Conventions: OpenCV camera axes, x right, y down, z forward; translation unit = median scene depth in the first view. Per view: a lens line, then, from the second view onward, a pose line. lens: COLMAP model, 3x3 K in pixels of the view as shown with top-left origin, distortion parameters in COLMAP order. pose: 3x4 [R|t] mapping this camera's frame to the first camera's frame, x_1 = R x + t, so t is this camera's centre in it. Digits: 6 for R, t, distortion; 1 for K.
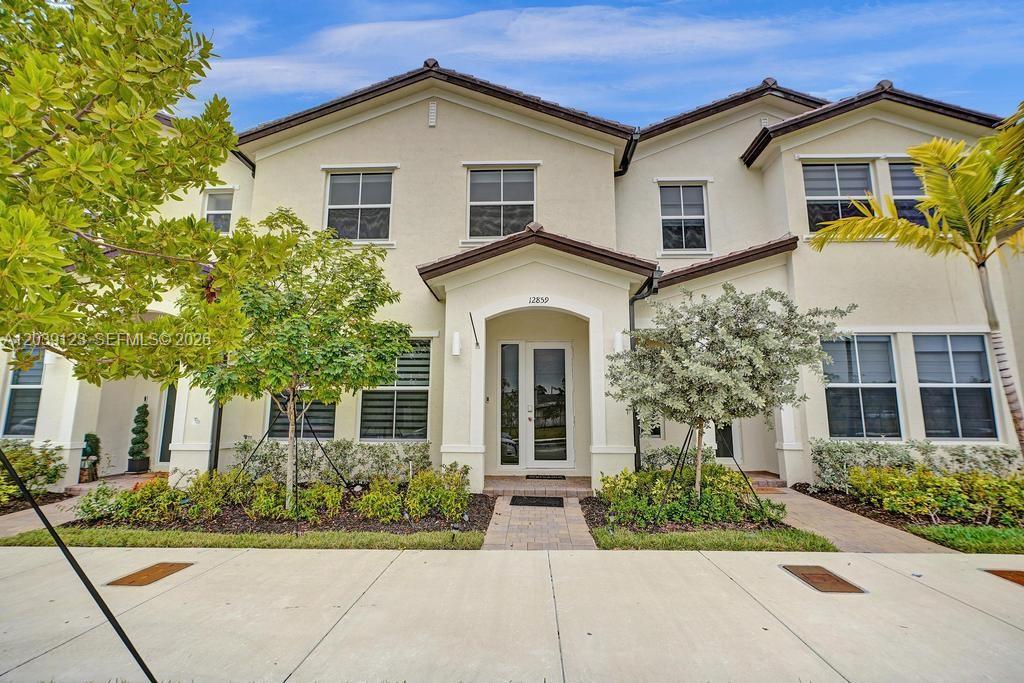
lens RADIAL K [[455.1, 0, 508.5], [0, 455.1, 343.6], [0, 0, 1]] dist [-0.013966, 0.007323]
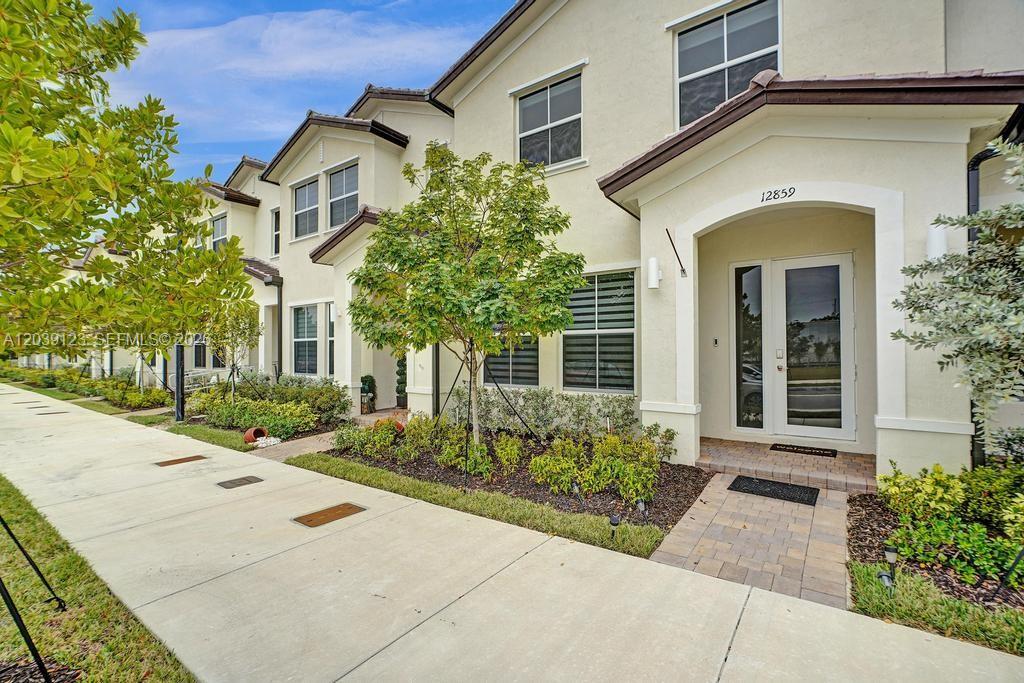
lens RADIAL K [[455.1, 0, 508.5], [0, 455.1, 343.6], [0, 0, 1]] dist [-0.013966, 0.007323]
pose [[0.837612, -0.015443, -0.546047, 0.092880], [0.090337, 0.989753, 0.110582, 0.010951], [0.538743, -0.141953, 0.830424, 0.206006]]
